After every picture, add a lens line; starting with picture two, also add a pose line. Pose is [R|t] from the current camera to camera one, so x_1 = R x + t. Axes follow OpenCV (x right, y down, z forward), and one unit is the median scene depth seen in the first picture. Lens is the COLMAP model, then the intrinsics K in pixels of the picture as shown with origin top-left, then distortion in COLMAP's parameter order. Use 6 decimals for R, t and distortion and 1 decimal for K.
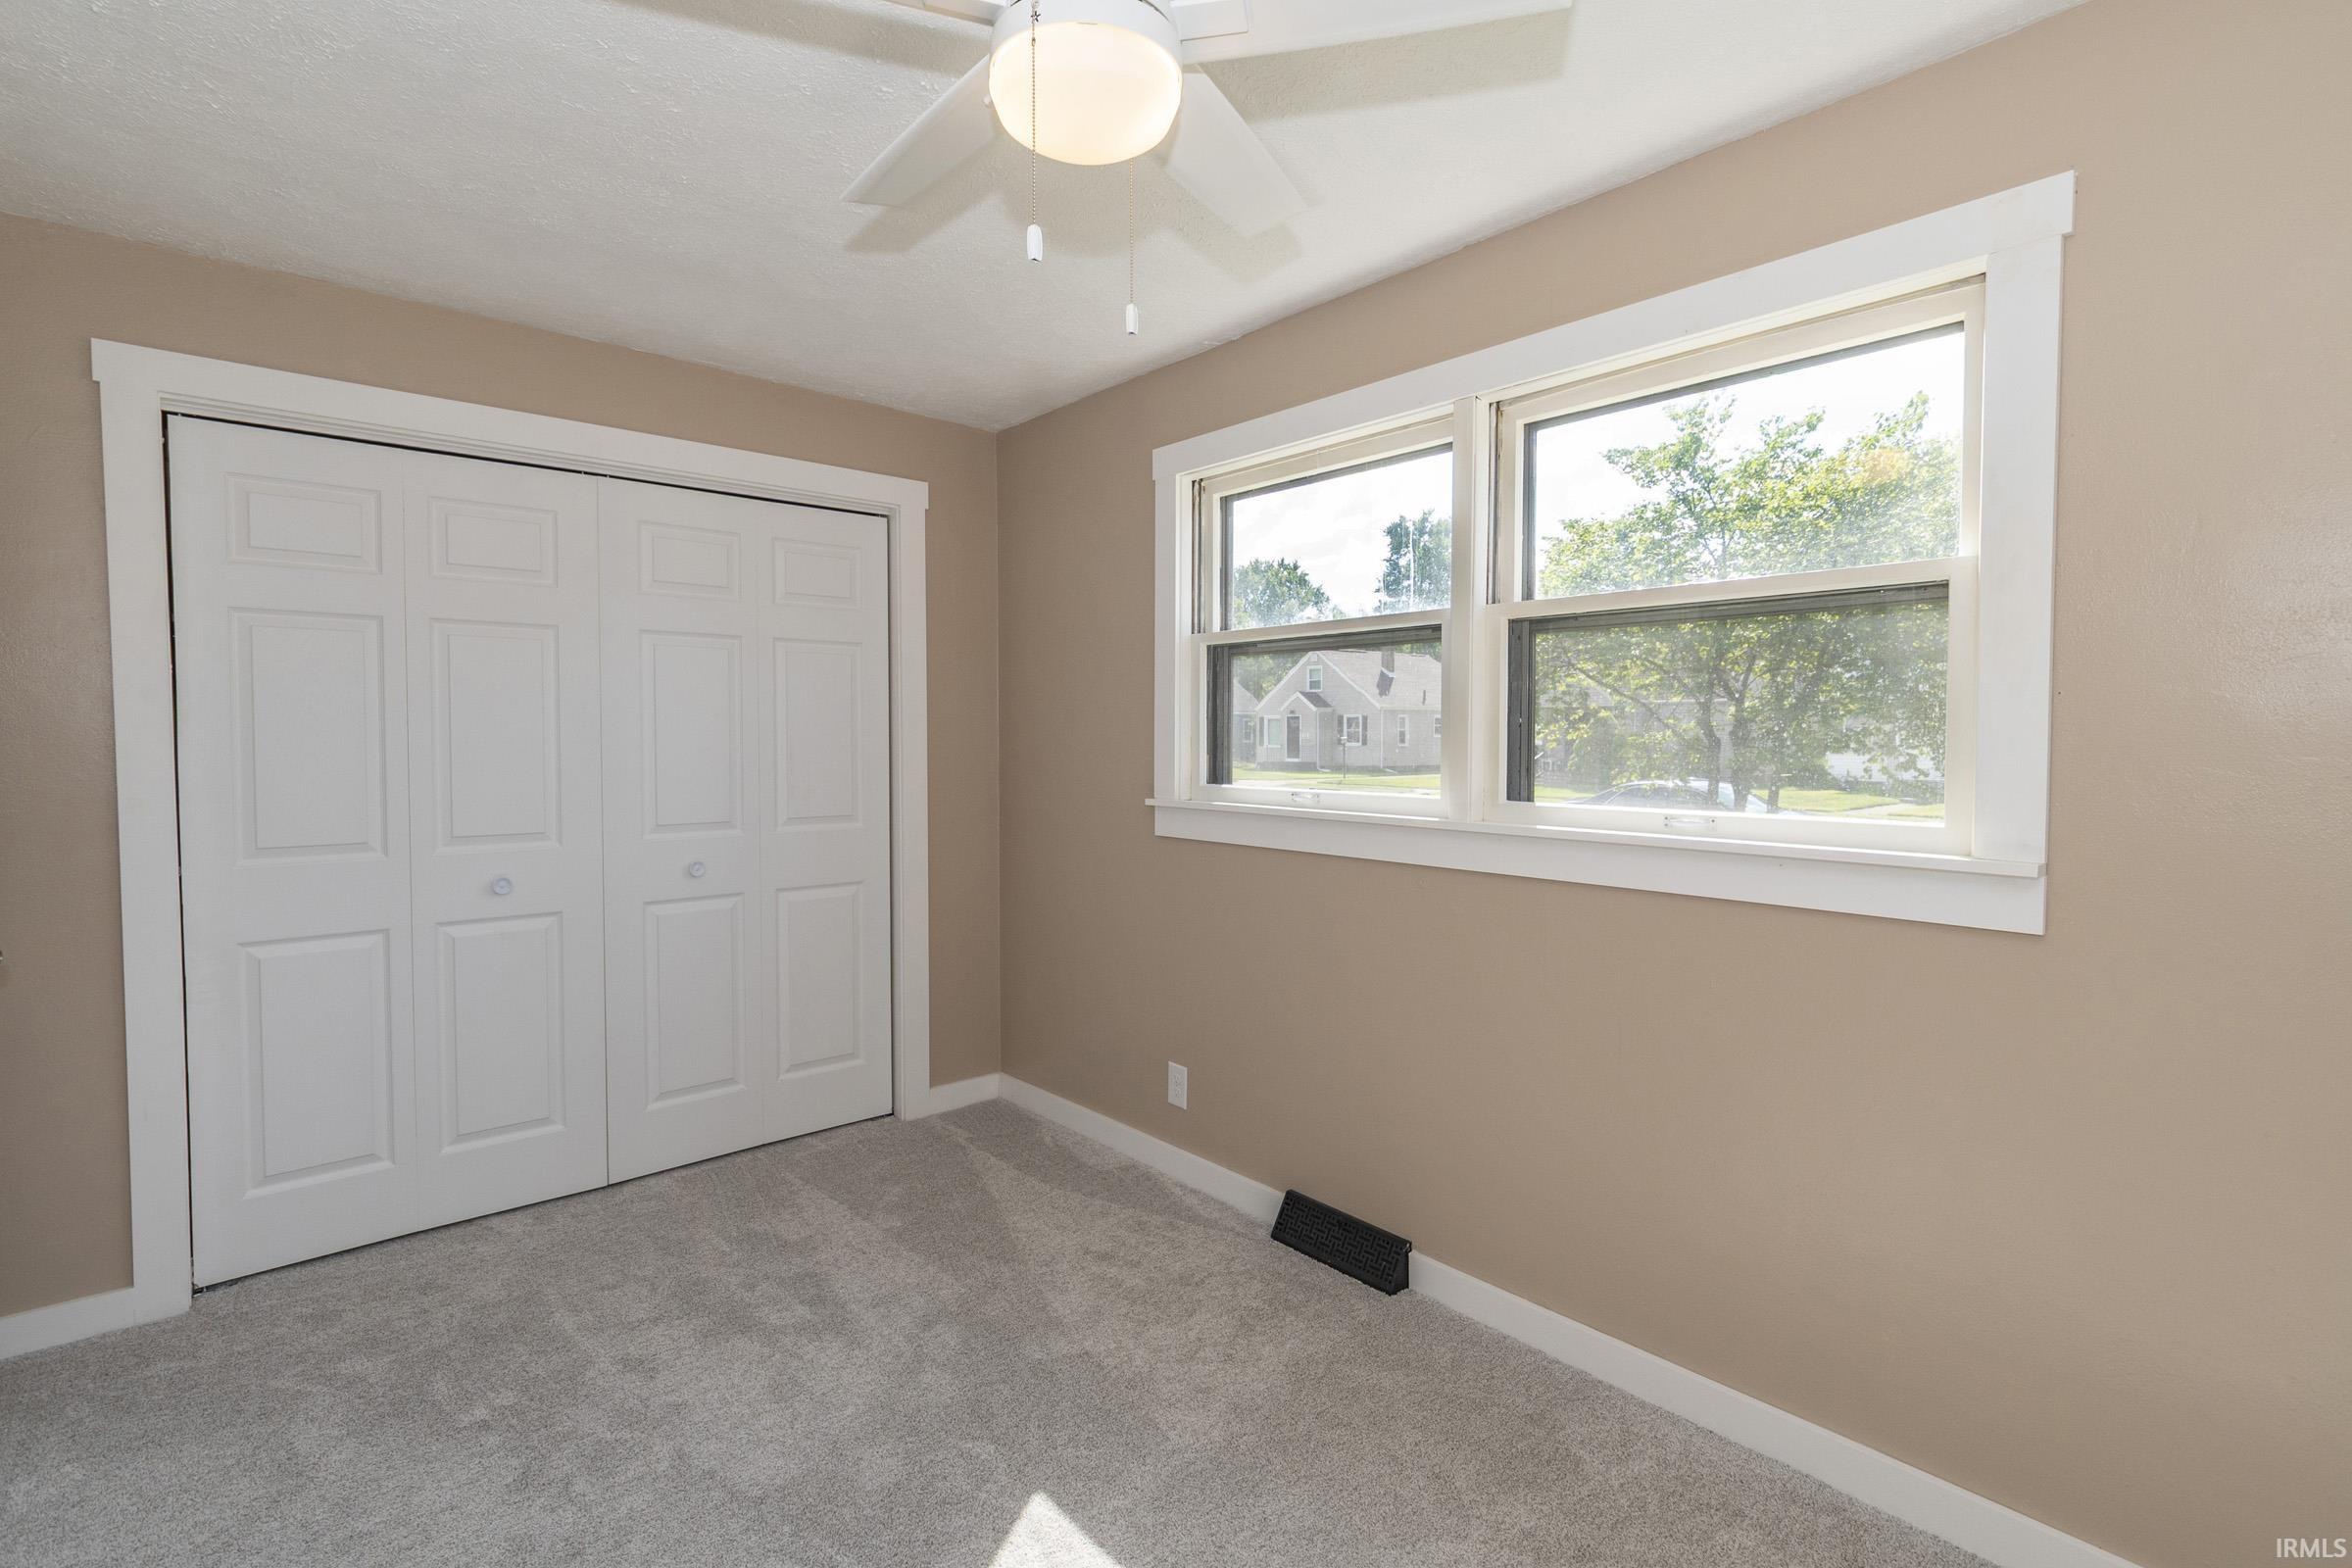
lens RADIAL K [[1072.8, 0, 1159.1], [0, 1072.8, 774.4], [0, 0, 1]] dist [-0.000565, 0.000455]
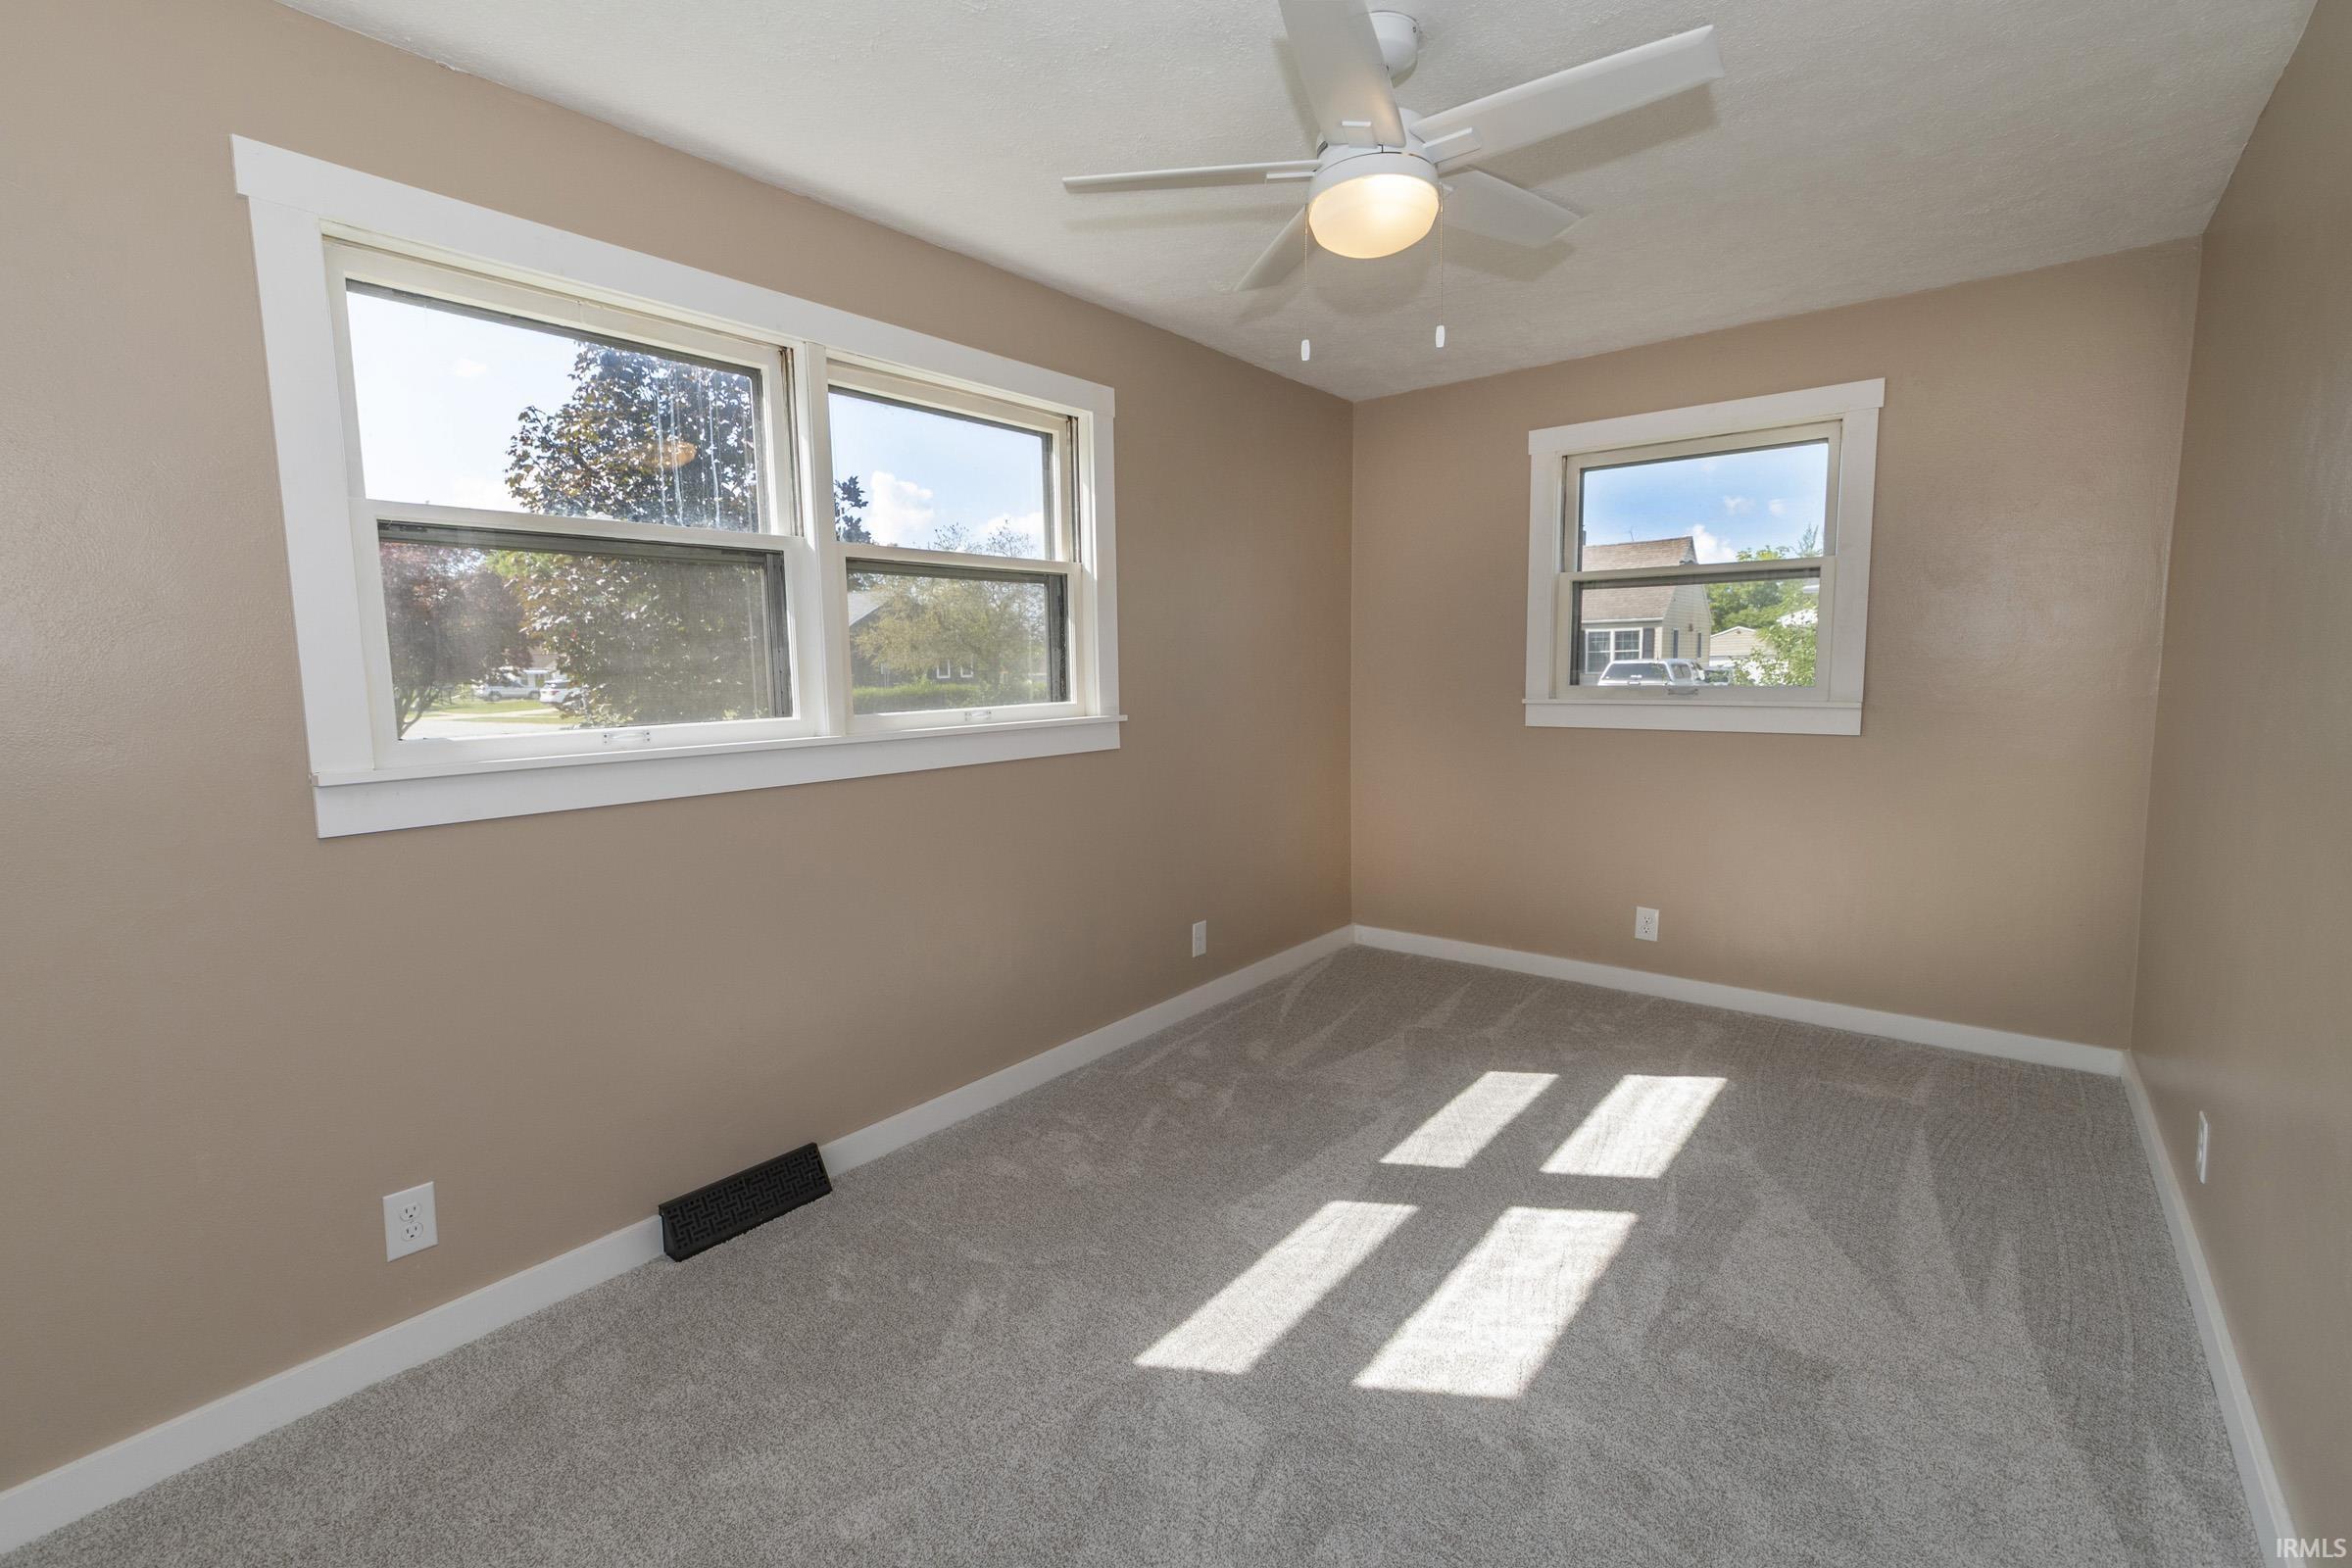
lens RADIAL K [[1010.4, 0, 1154.5], [0, 1010.4, 773.0], [0, 0, 1]] dist [0.000022, -0.006965]
pose [[-0.158278, -0.103408, 0.981965, -0.757091], [0.056531, 0.991921, 0.113569, -0.017972], [-0.985775, 0.073487, -0.151154, 0.795841]]
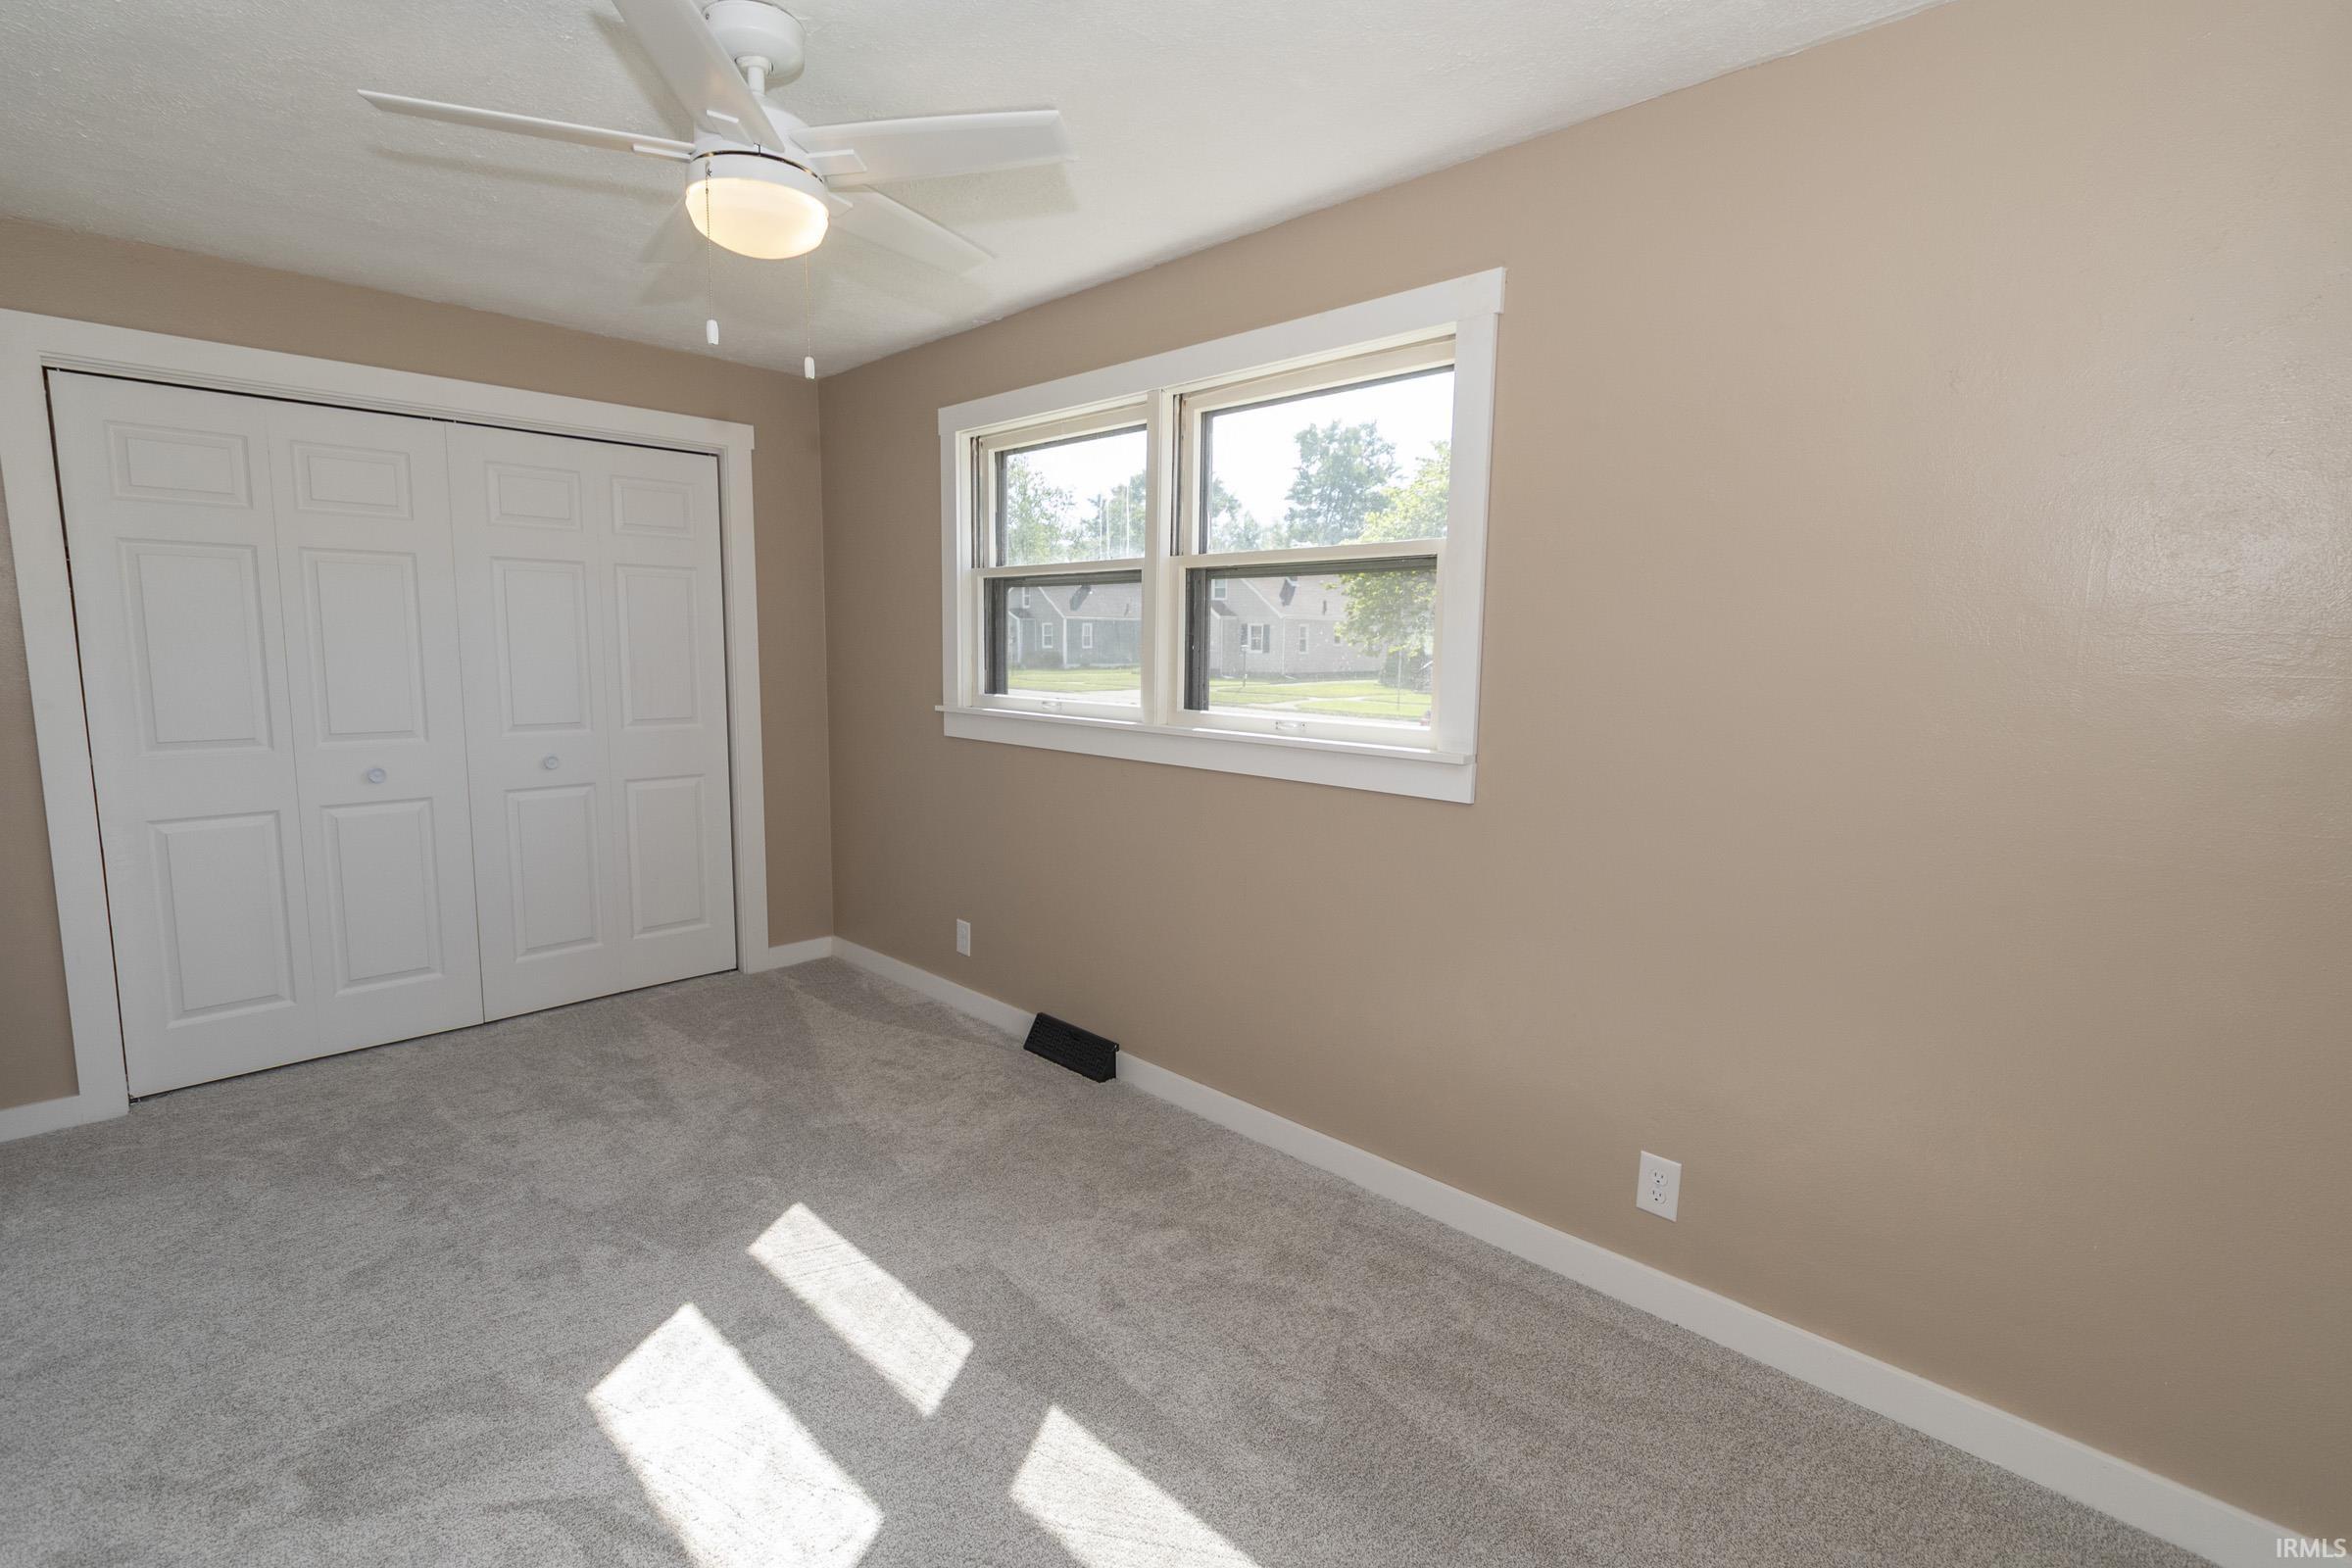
lens RADIAL K [[1042.5, 0, 1145.5], [0, 1042.5, 770.1], [0, 0, 1]] dist [0.001635, -0.000931]
pose [[0.997119, 0.000790, 0.075847, 0.172326], [-0.007373, 0.996219, 0.086559, -0.010139], [-0.075492, -0.086869, 0.993355, -0.245348]]
